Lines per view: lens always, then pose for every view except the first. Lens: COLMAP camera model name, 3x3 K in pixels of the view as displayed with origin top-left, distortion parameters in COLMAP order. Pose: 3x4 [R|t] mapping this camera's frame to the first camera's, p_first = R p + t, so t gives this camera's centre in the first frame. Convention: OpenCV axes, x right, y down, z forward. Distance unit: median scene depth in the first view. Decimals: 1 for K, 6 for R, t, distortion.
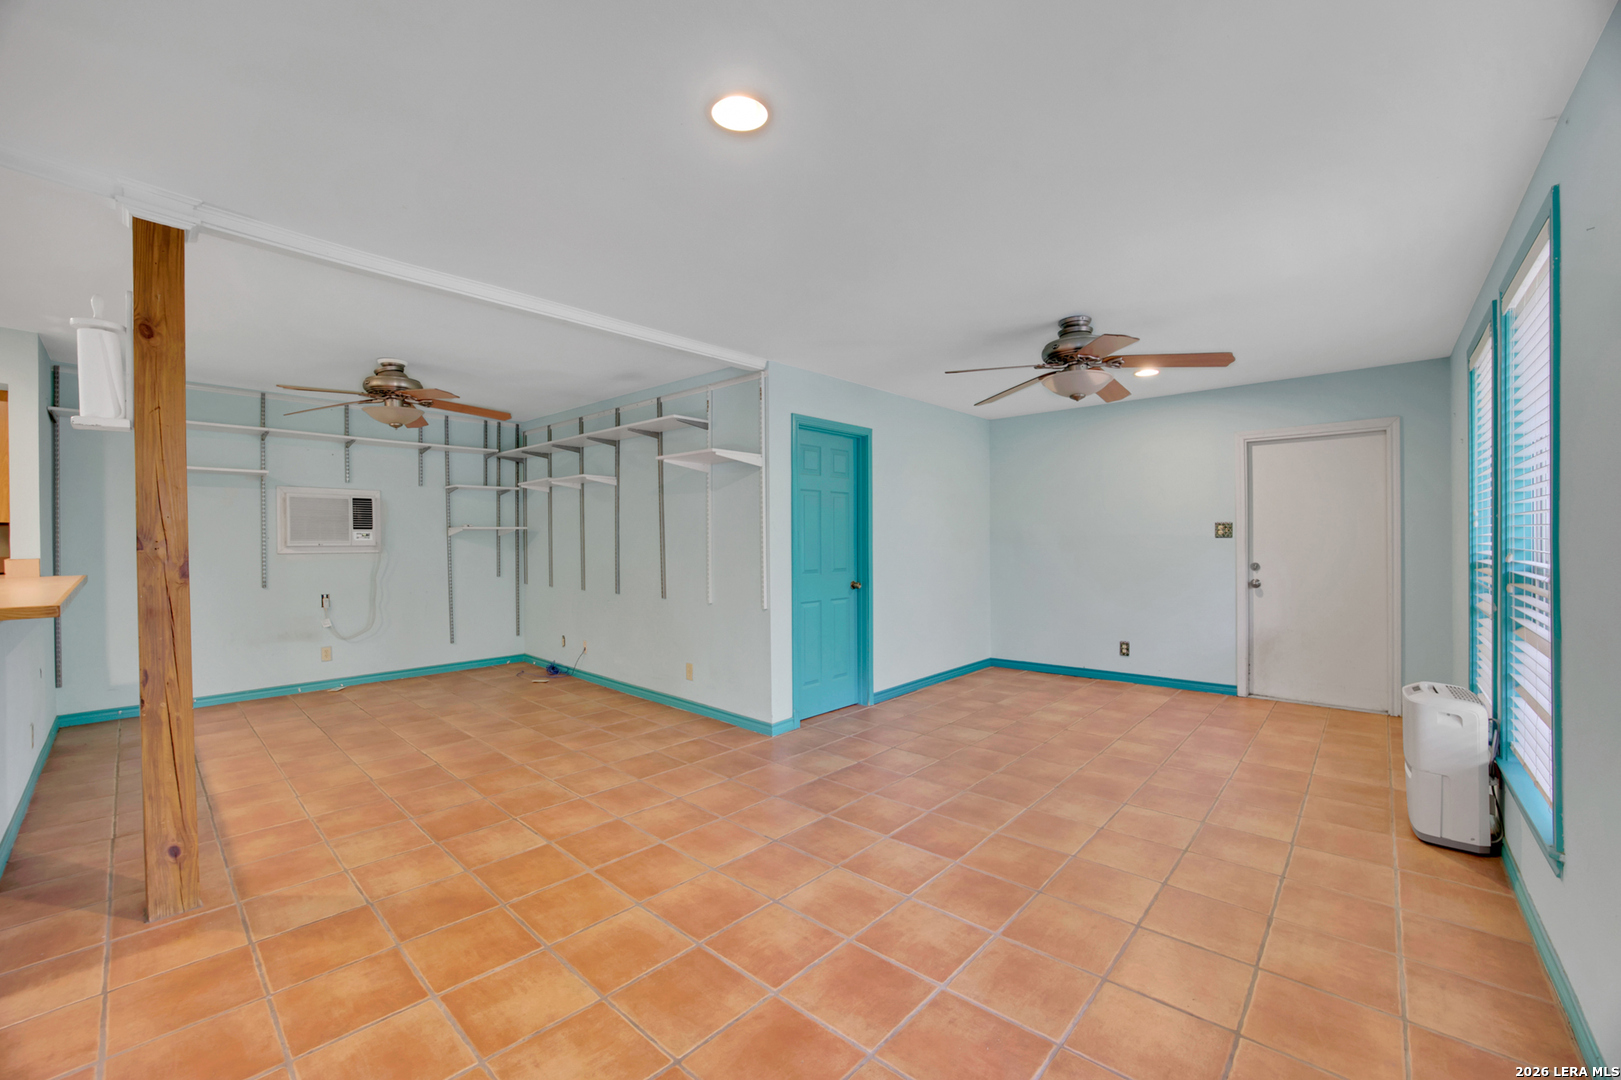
lens RADIAL K [[646.4, 0, 736.5], [0, 646.4, 544.2], [0, 0, 1]] dist [-0.010941, -0.000121]
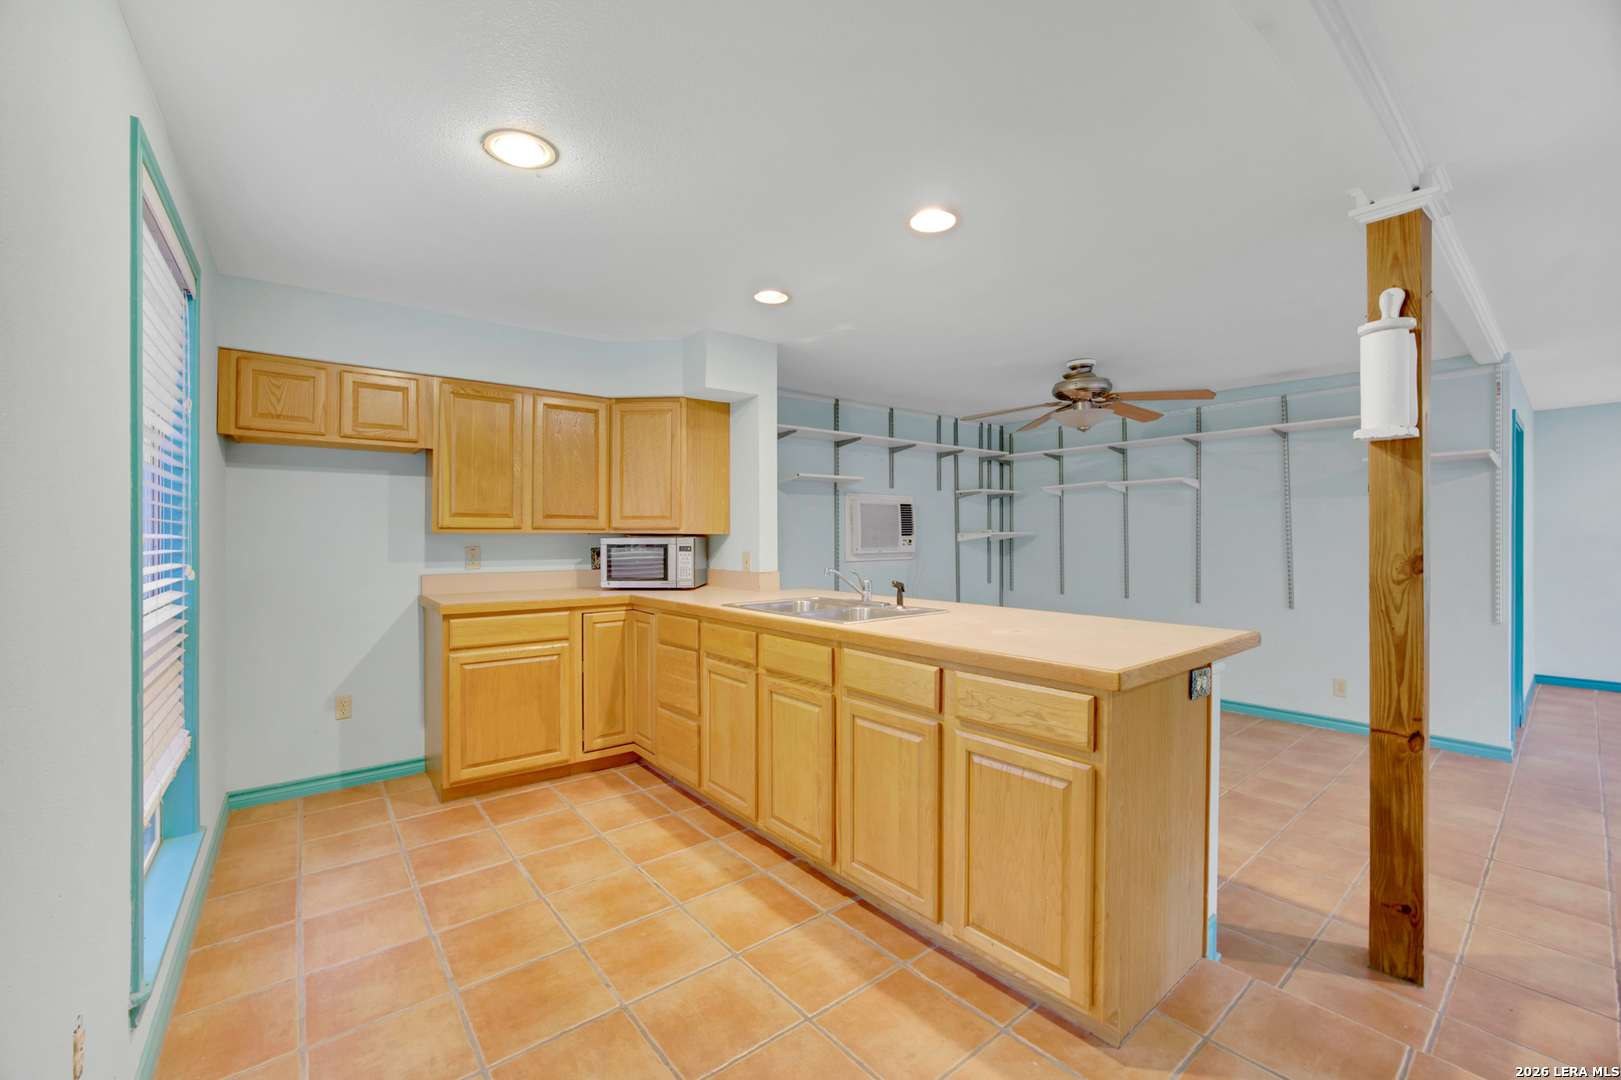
lens RADIAL K [[646.4, 0, 816.0], [0, 646.4, 530.9], [0, 0, 1]] dist [-0.010941, -0.000121]
pose [[0.996986, -0.008553, -0.077114, -0.693202], [0.007366, 0.999850, -0.015661, -0.017817], [0.077237, 0.015045, 0.996899, 0.012282]]
